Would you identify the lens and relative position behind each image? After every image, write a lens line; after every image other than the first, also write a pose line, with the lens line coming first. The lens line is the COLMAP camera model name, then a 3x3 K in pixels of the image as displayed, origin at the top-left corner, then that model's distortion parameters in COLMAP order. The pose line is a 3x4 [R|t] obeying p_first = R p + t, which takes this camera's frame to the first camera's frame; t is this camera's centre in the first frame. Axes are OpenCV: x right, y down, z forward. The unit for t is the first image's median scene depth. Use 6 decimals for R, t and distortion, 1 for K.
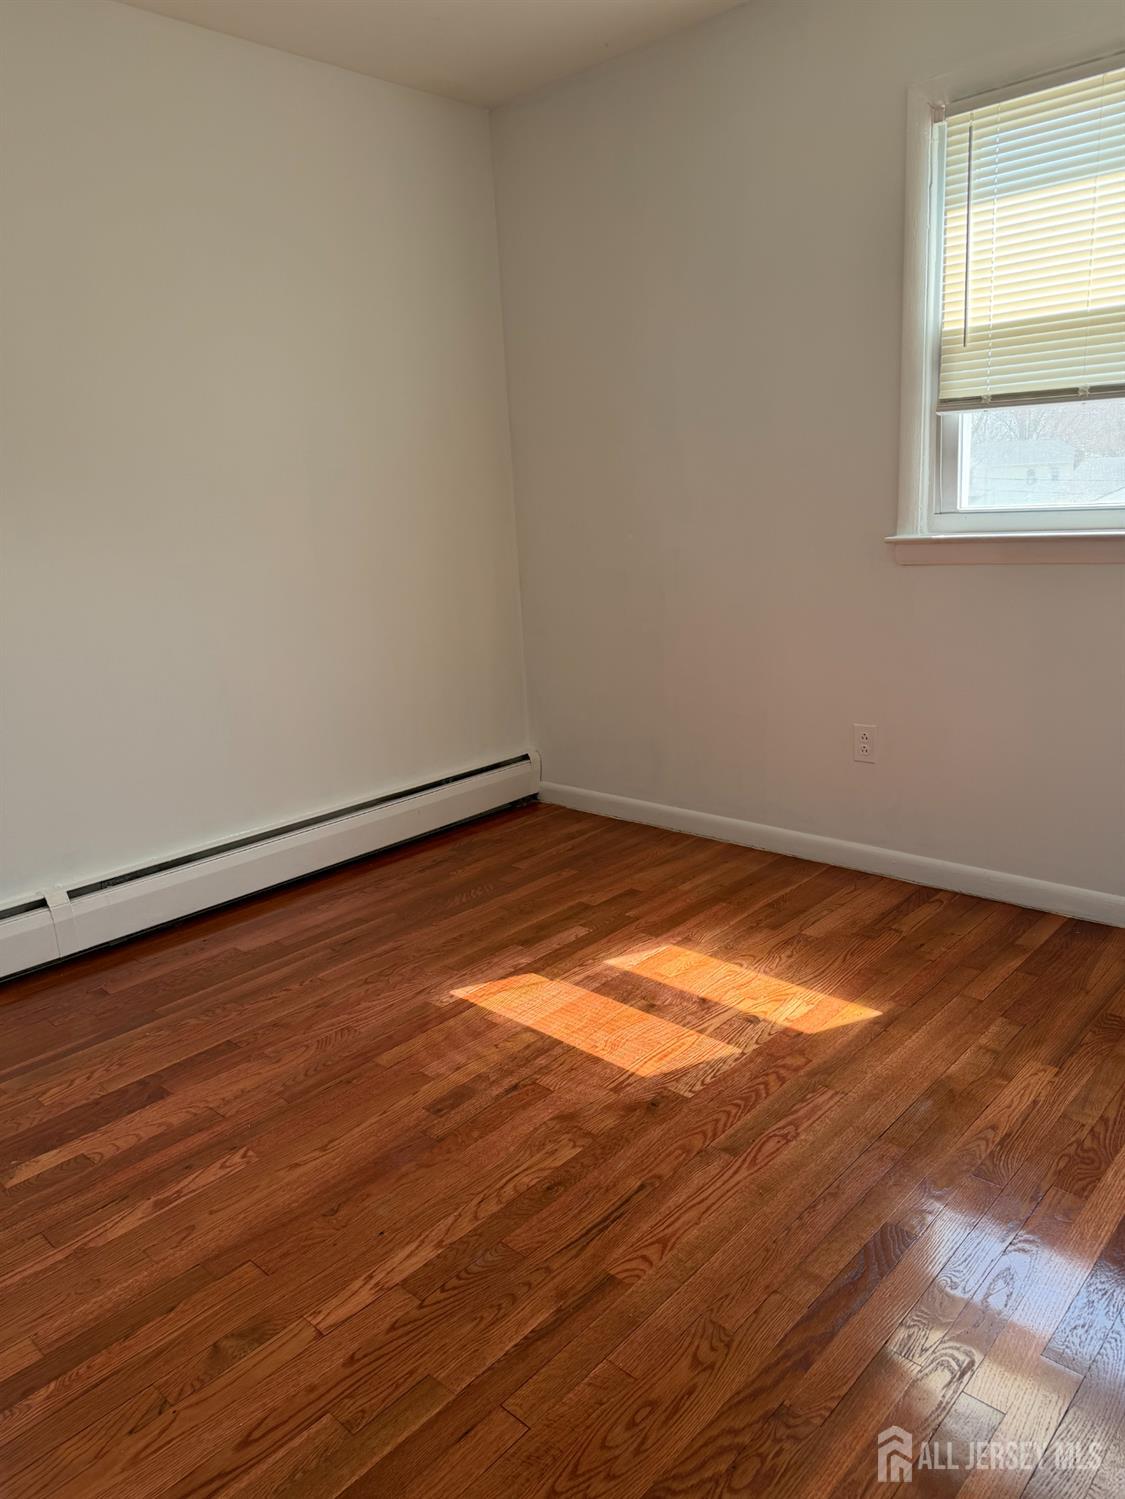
lens RADIAL K [[1060.2, 0, 562.5], [0, 1060.2, 749.5], [0, 0, 1]] dist [0.065371, -0.068391]
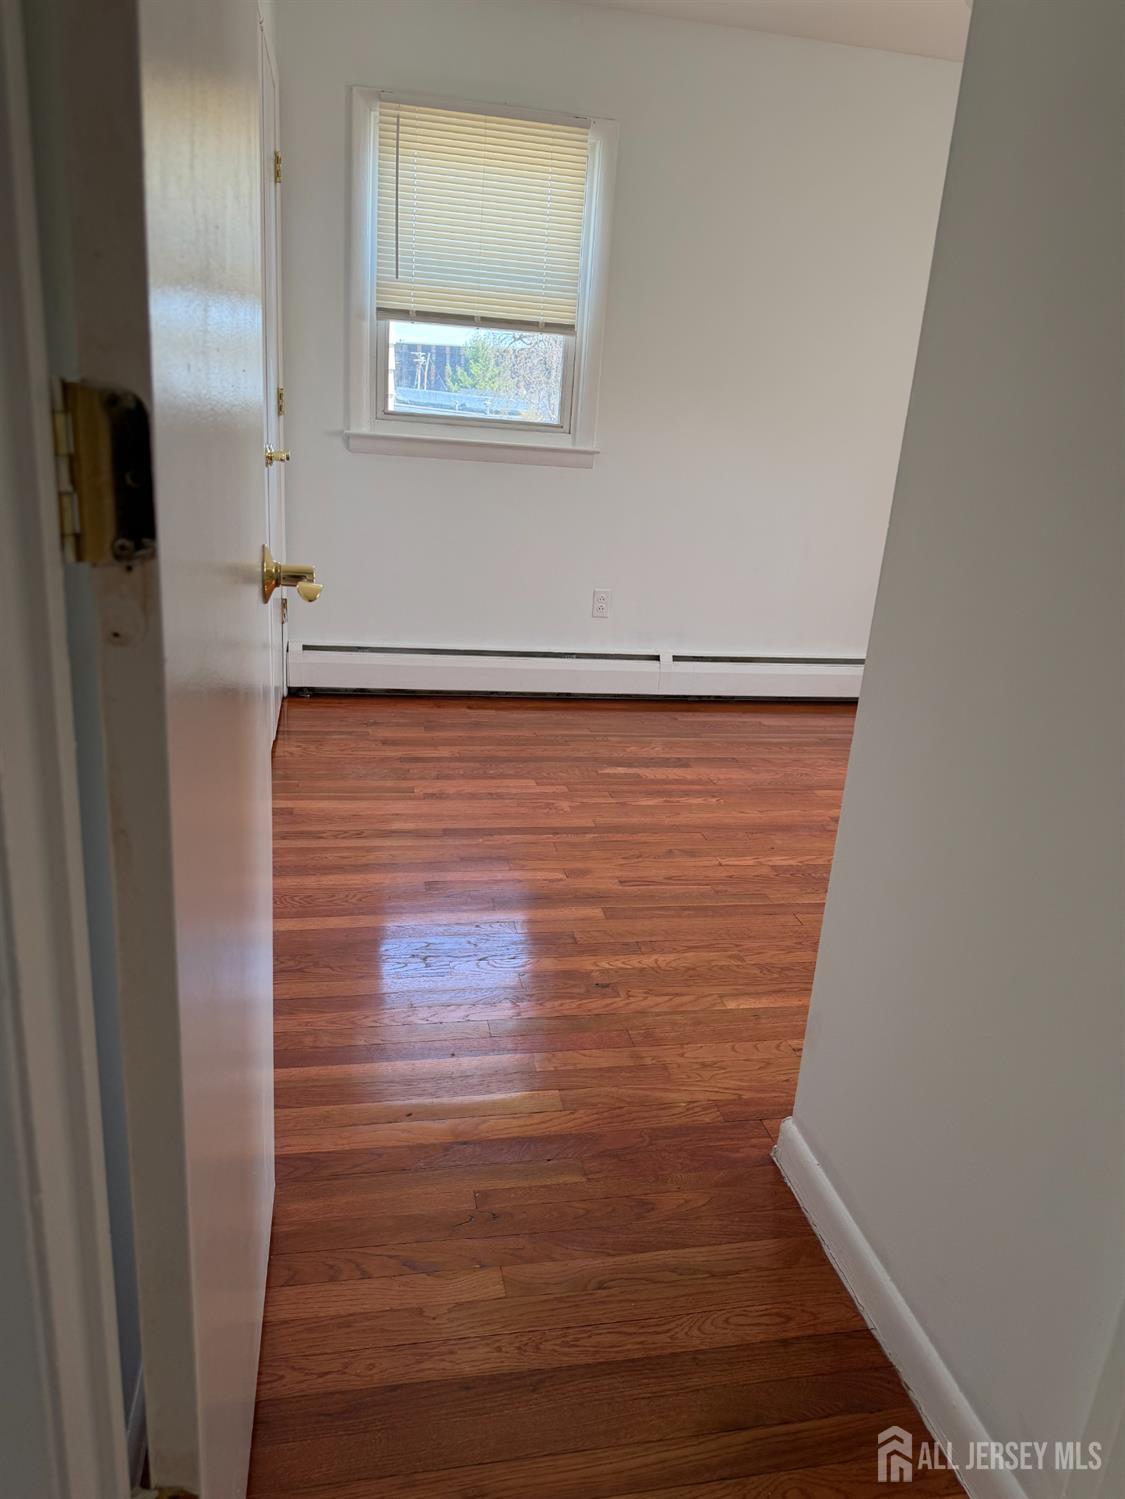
lens RADIAL K [[1054.2, 0, 561.4], [0, 1054.2, 763.7], [0, 0, 1]] dist [0.103845, -0.131575]
pose [[0.806003, 0.286996, -0.517681, 0.342164], [-0.246614, 0.957888, 0.147076, 0.136661], [0.538091, 0.009123, 0.842838, -0.523465]]
